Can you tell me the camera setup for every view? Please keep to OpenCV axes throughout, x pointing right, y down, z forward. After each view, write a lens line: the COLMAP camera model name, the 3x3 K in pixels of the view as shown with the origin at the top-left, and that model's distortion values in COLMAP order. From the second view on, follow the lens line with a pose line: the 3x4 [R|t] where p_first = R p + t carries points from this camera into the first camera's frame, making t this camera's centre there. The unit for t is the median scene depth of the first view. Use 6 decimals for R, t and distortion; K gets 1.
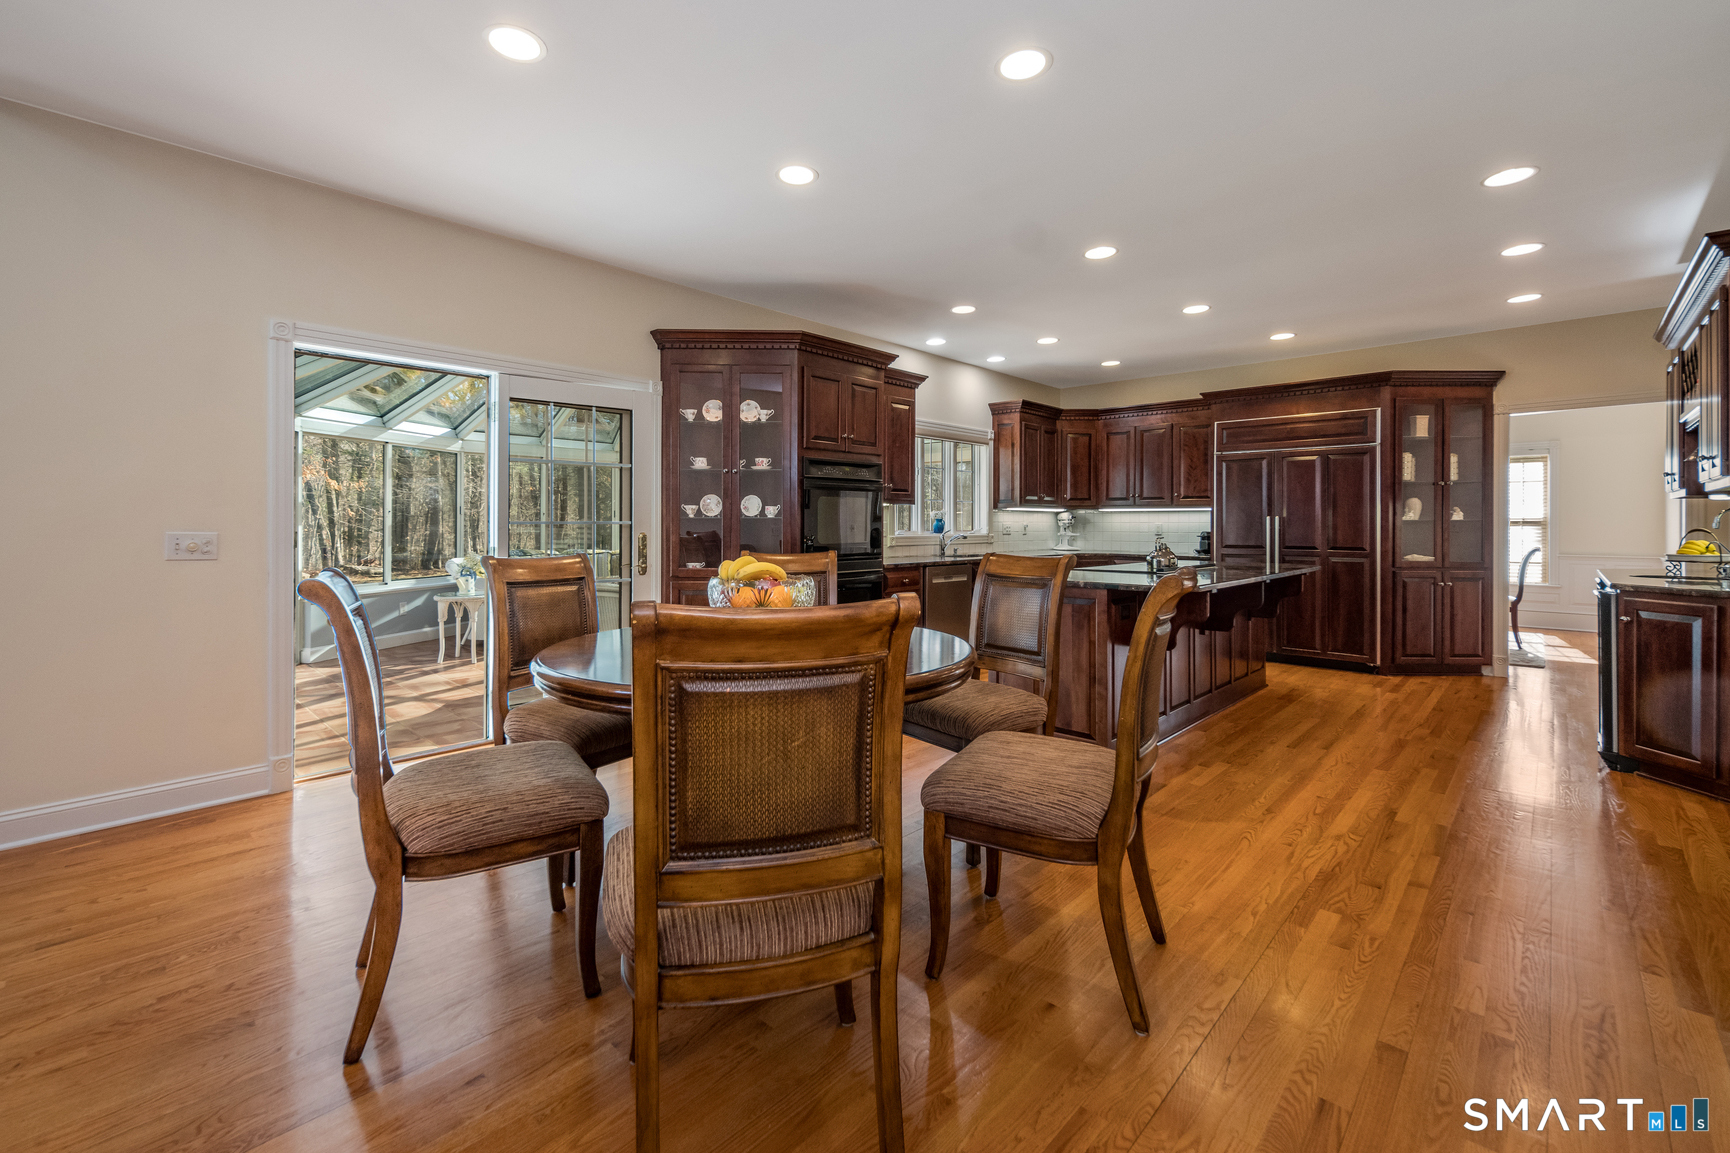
lens RADIAL K [[754.3, 0, 836.6], [0, 754.3, 521.1], [0, 0, 1]] dist [-0.000998, 0.000084]
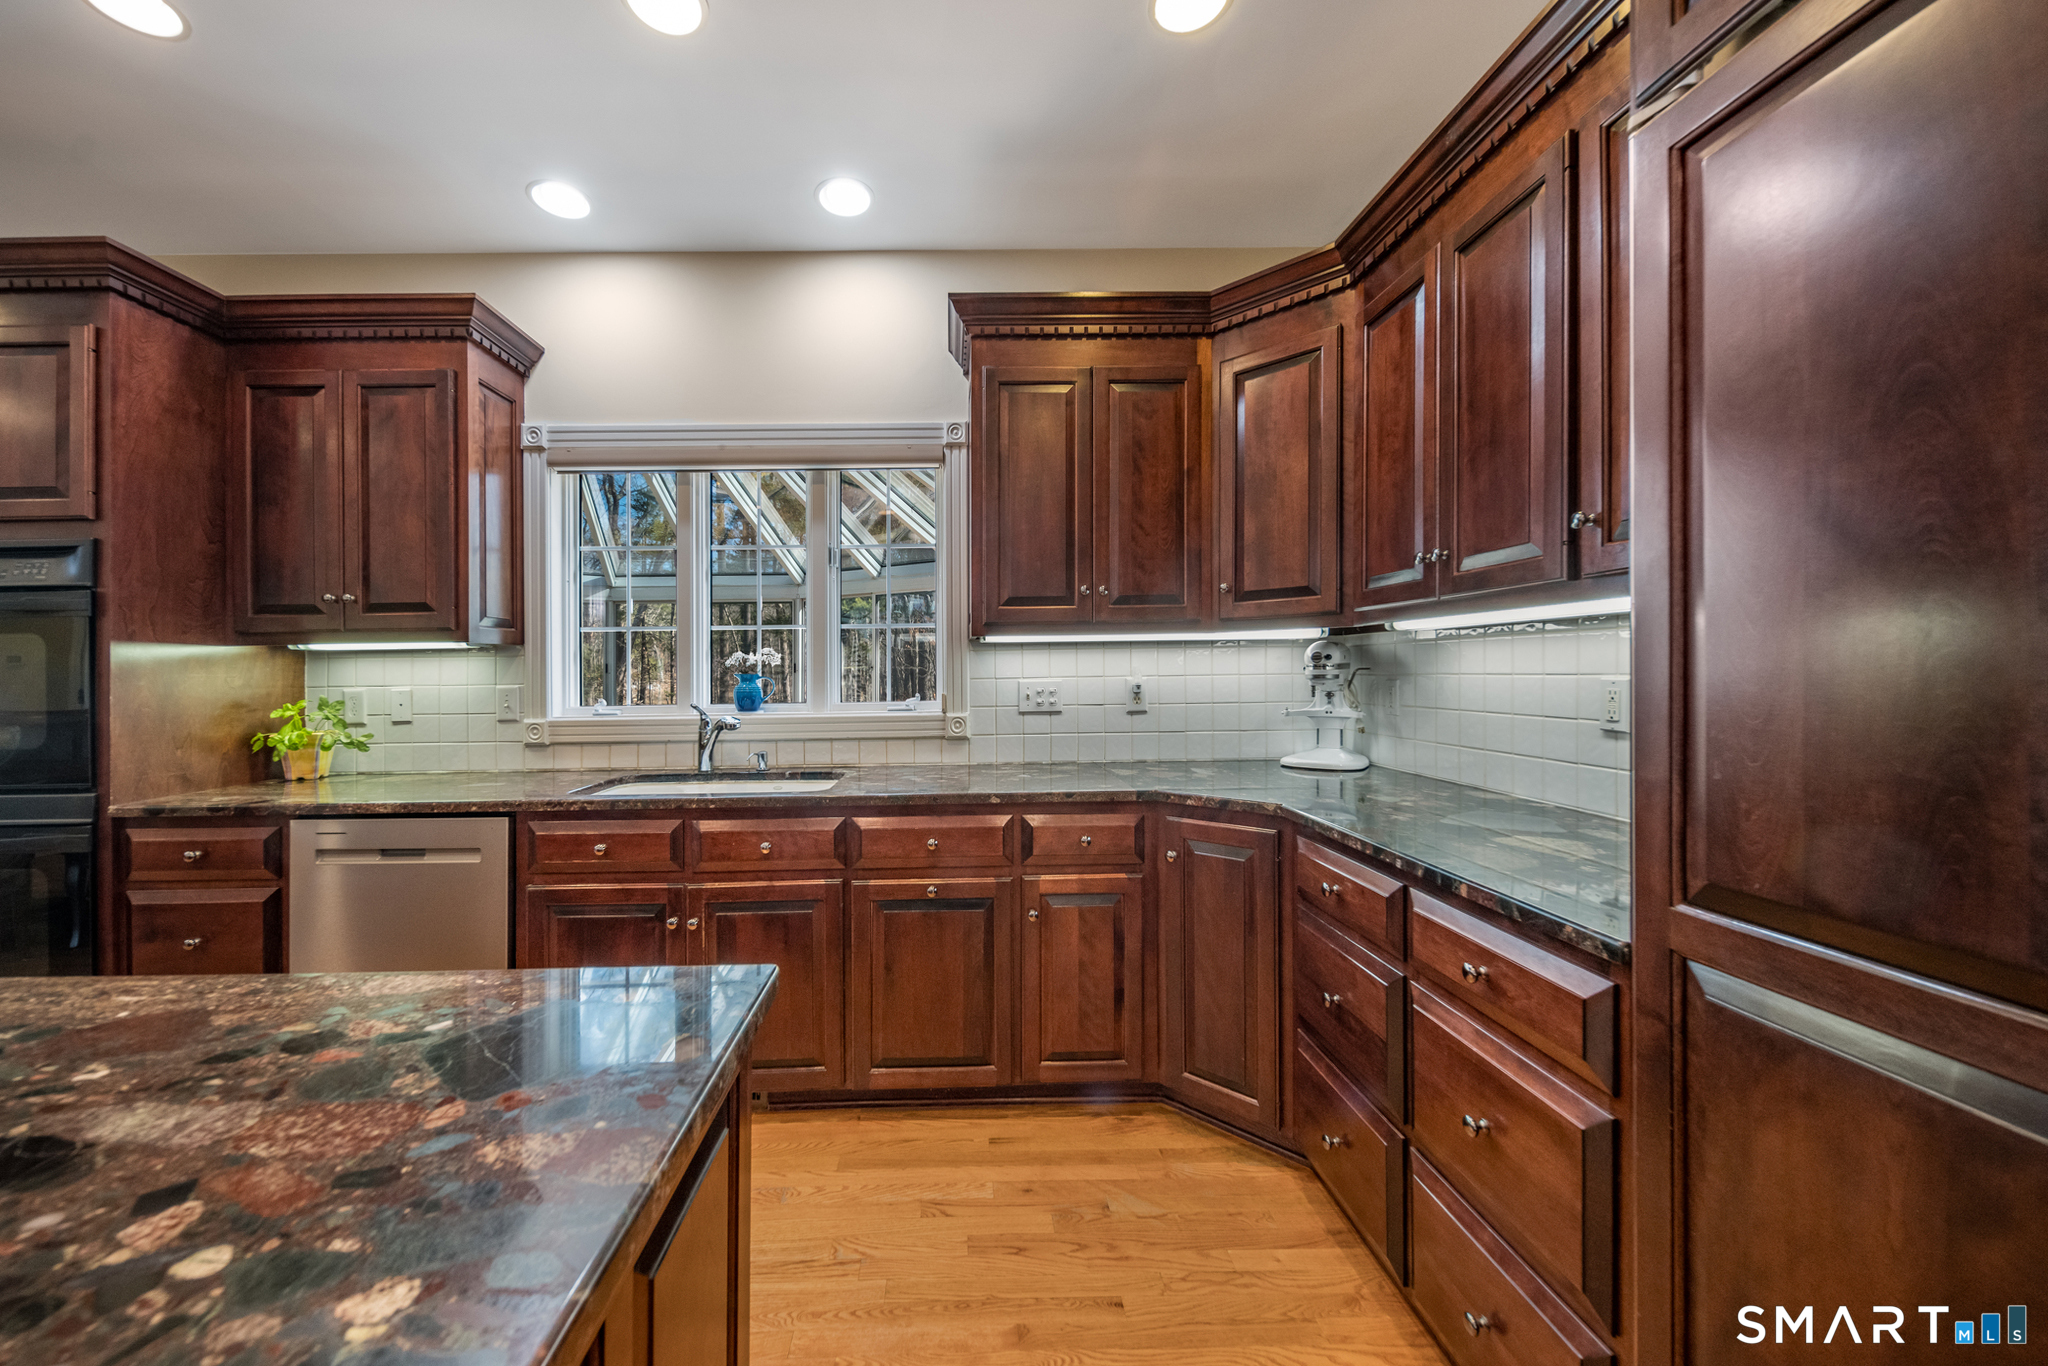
lens RADIAL K [[758.7, 0, 966.2], [0, 758.7, 674.2], [0, 0, 1]] dist [-0.000018, -0.000211]
pose [[0.706124, -0.011654, -0.707992, 0.530770], [0.017632, 0.999844, 0.001127, -0.001540], [0.707868, -0.013279, 0.706220, 0.867691]]
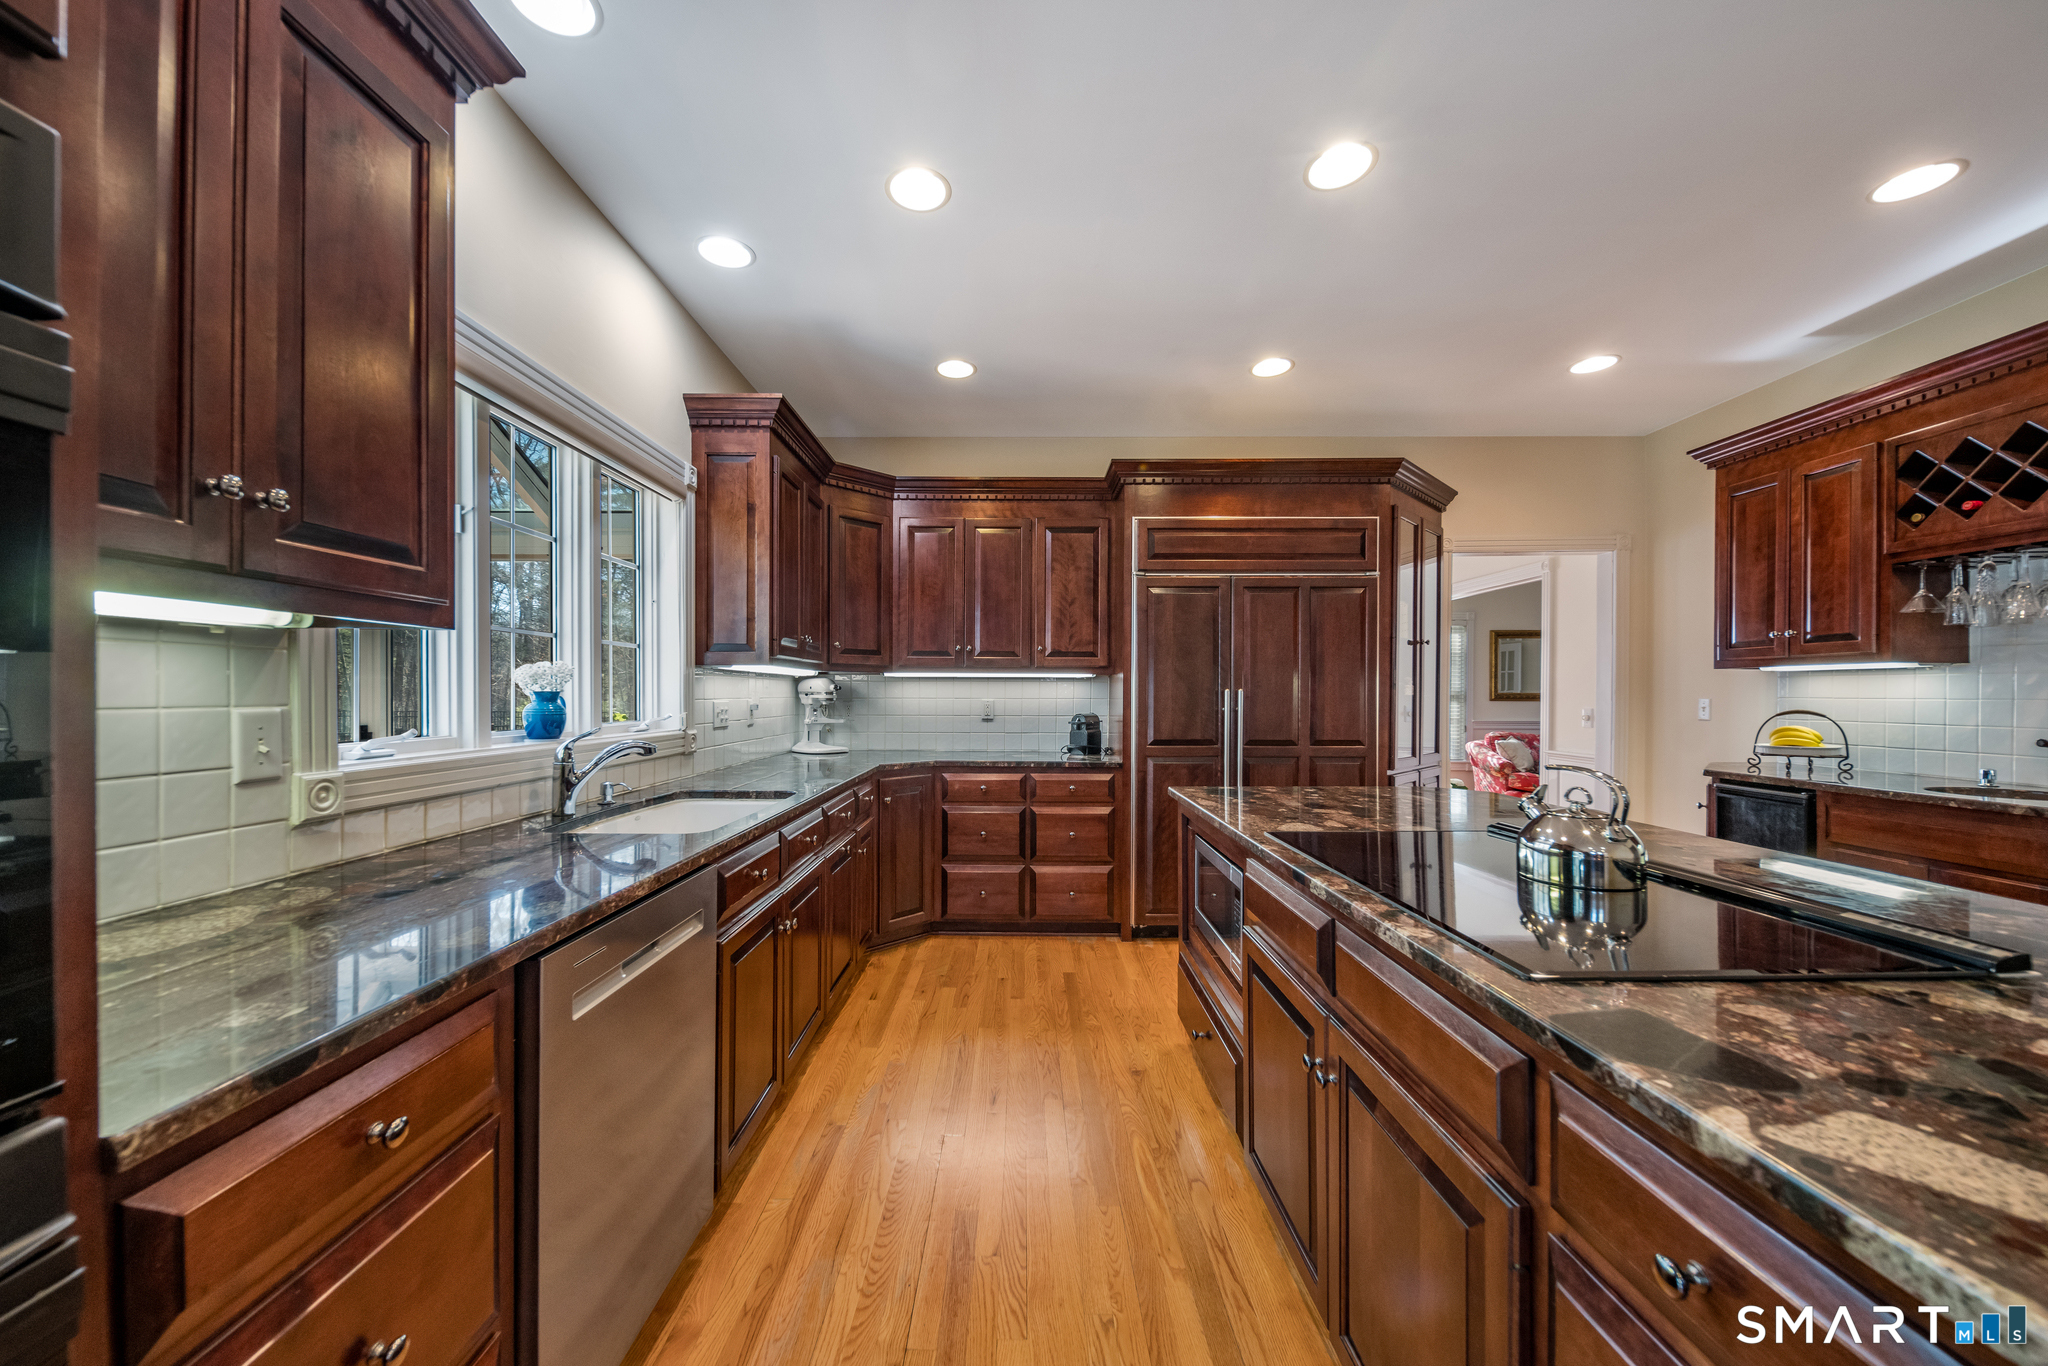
lens RADIAL K [[739.0, 0, 1013.4], [0, 739.0, 696.8], [0, 0, 1]] dist [0.000113, -0.000050]
pose [[0.721211, -0.004155, 0.692703, 0.069262], [-0.002466, 0.999960, 0.008566, -0.004821], [-0.692711, -0.007886, 0.721172, 0.699633]]
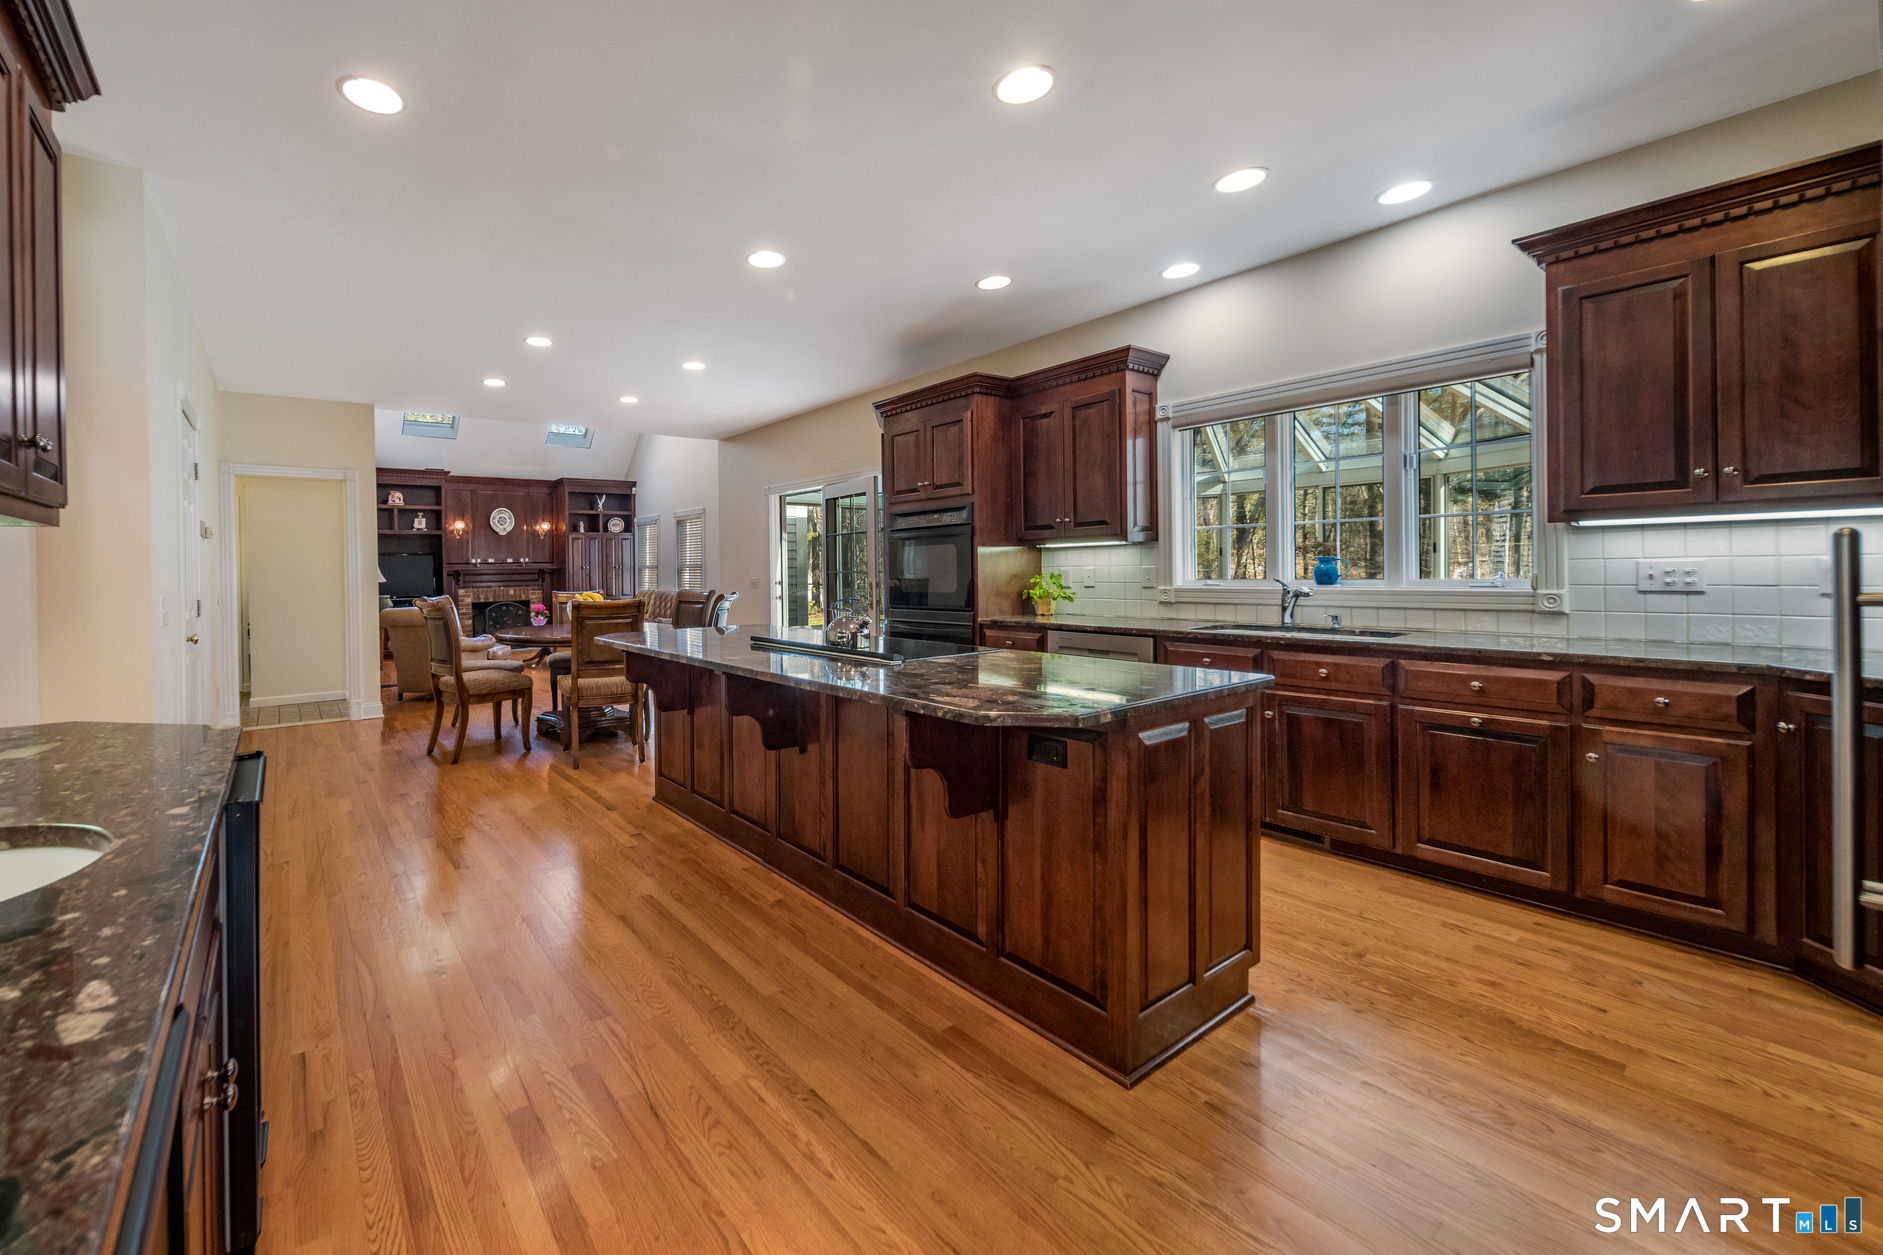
lens RADIAL K [[724.4, 0, 761.1], [0, 724.4, 567.5], [0, 0, 1]] dist [0.023699, -0.005377]
pose [[-0.225478, 0.000577, -0.974248, 0.776549], [0.023830, 0.999704, -0.004923, -0.002863], [0.973957, -0.024326, -0.225425, 0.791783]]
